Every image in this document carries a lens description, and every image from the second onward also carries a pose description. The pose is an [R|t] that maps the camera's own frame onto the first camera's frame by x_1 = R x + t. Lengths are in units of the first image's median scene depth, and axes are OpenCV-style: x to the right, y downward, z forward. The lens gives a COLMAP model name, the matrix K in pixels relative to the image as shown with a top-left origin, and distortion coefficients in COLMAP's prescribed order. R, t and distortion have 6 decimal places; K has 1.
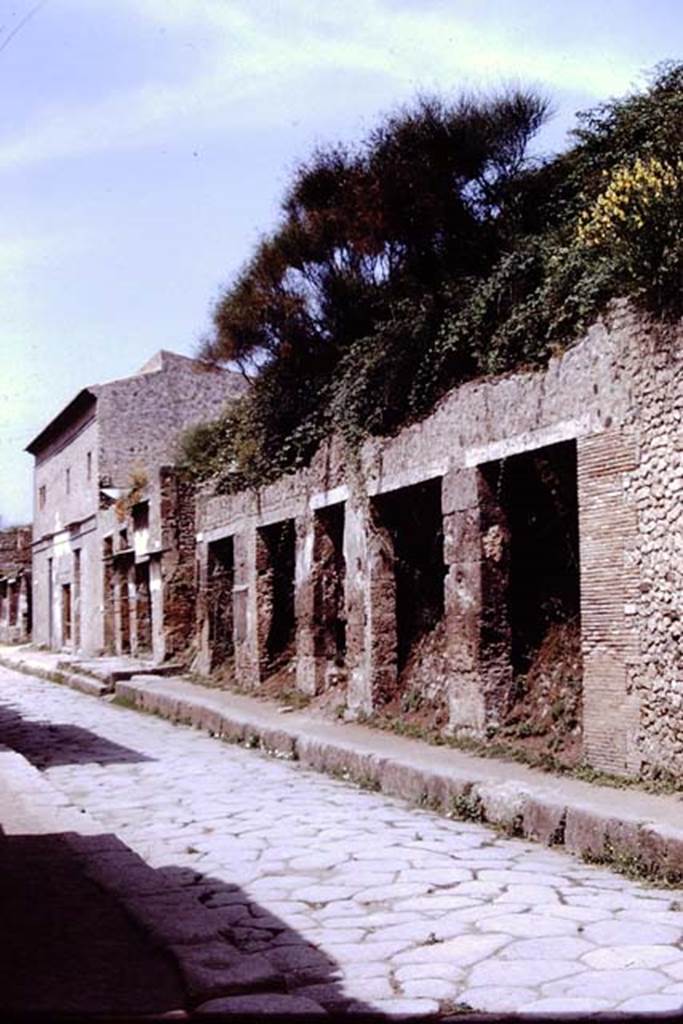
lens RADIAL K [[1610.9, 0, 342.0], [0, 1610.9, 538.5], [0, 0, 1]] dist [-0.440605, 1.673462]
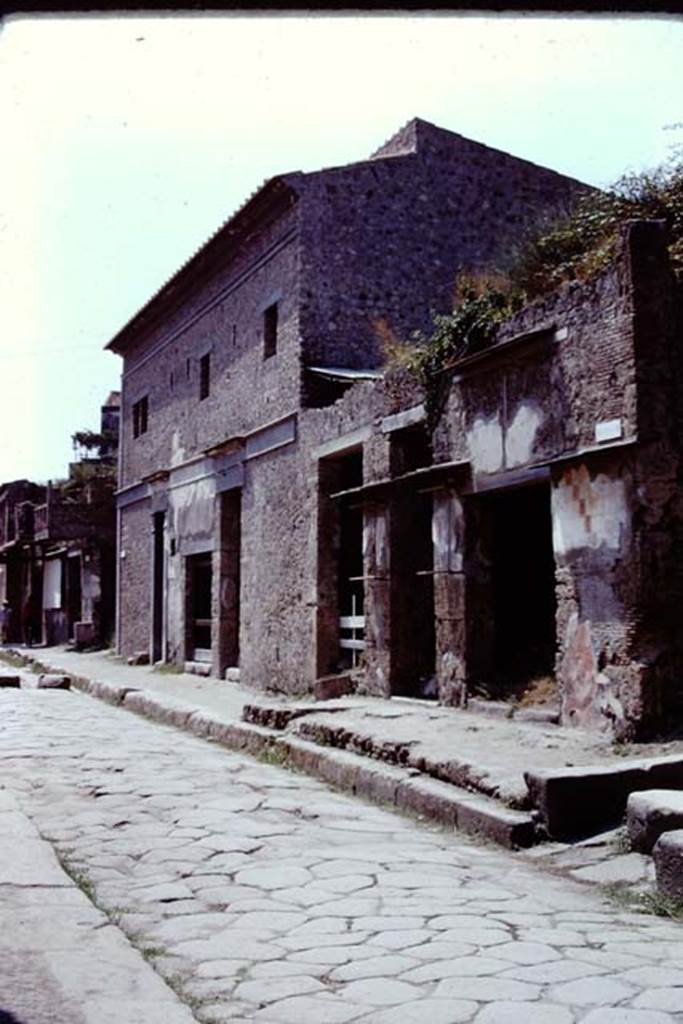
lens RADIAL K [[1602.8, 0, 400.7], [0, 1602.8, 546.6], [0, 0, 1]] dist [-0.392116, 1.446134]
pose [[0.999229, 0.017043, 0.035368, -0.179509], [-0.017370, 0.999809, 0.008973, 0.029194], [-0.035208, -0.009580, 0.999334, 0.624915]]
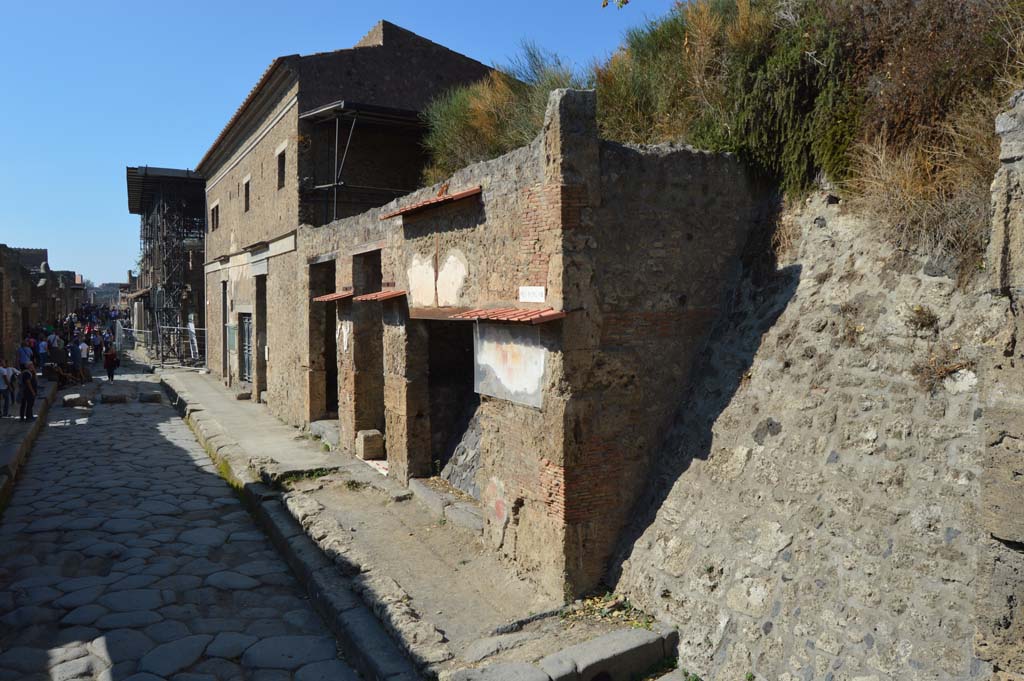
lens RADIAL K [[798.6, 0, 512.0], [0, 798.6, 340.5], [0, 0, 1]] dist [-0.130232, 0.106551]
pose [[0.983385, 0.010267, 0.181244, -0.158104], [-0.028189, 0.994925, 0.096588, -0.004108], [-0.179333, -0.100092, 0.978683, 0.807948]]
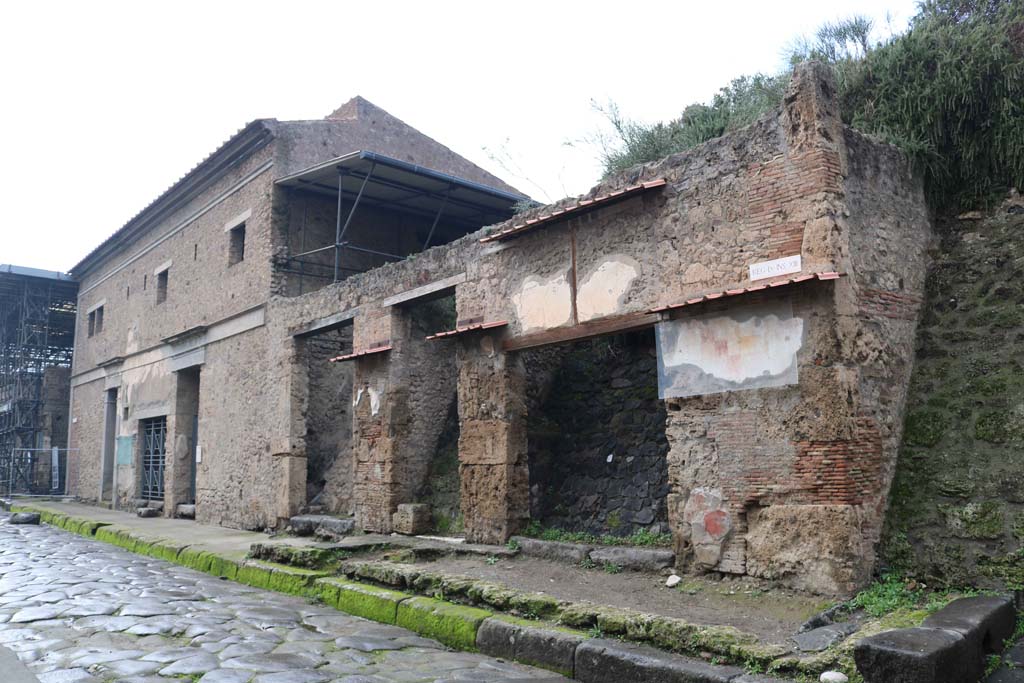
lens RADIAL K [[816.1, 0, 512.0], [0, 816.1, 341.5], [0, 0, 1]] dist [-0.143415, 0.114851]
pose [[0.916138, 0.060482, 0.396274, -0.251259], [-0.020231, 0.994268, -0.104981, 0.043367], [-0.400352, 0.088160, 0.912111, 0.857011]]
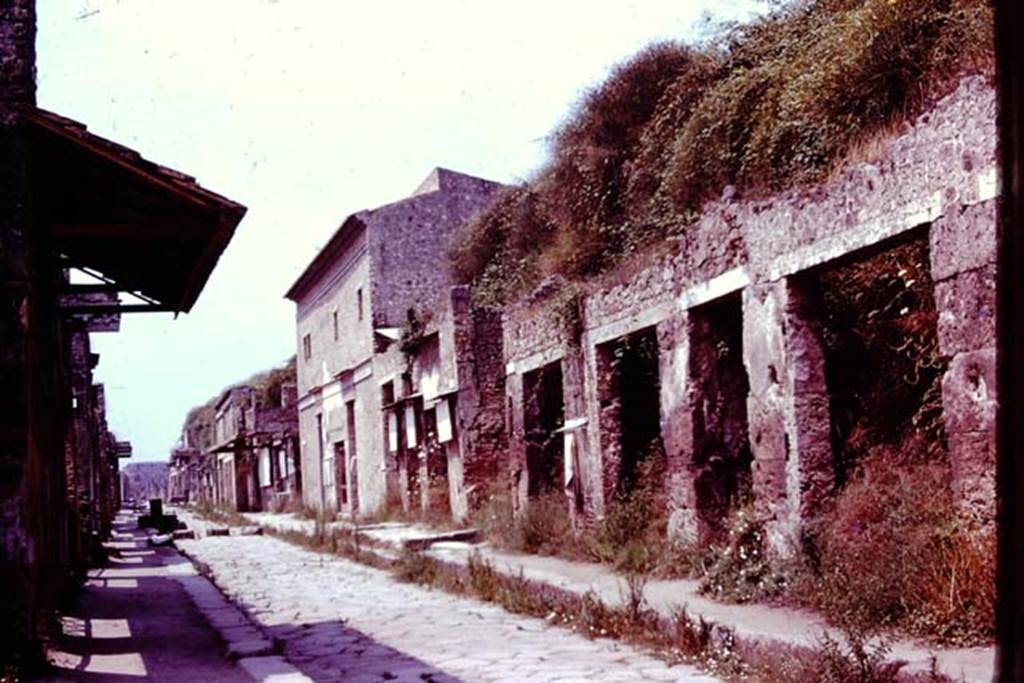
lens RADIAL K [[1610.9, 0, 512.0], [0, 1610.9, 341.5], [0, 0, 1]] dist [-0.440605, 1.673462]
pose [[0.997342, -0.046859, -0.055795, -0.037435], [0.044959, 0.998381, -0.034837, 0.012266], [0.057337, 0.032236, 0.997834, 0.173557]]
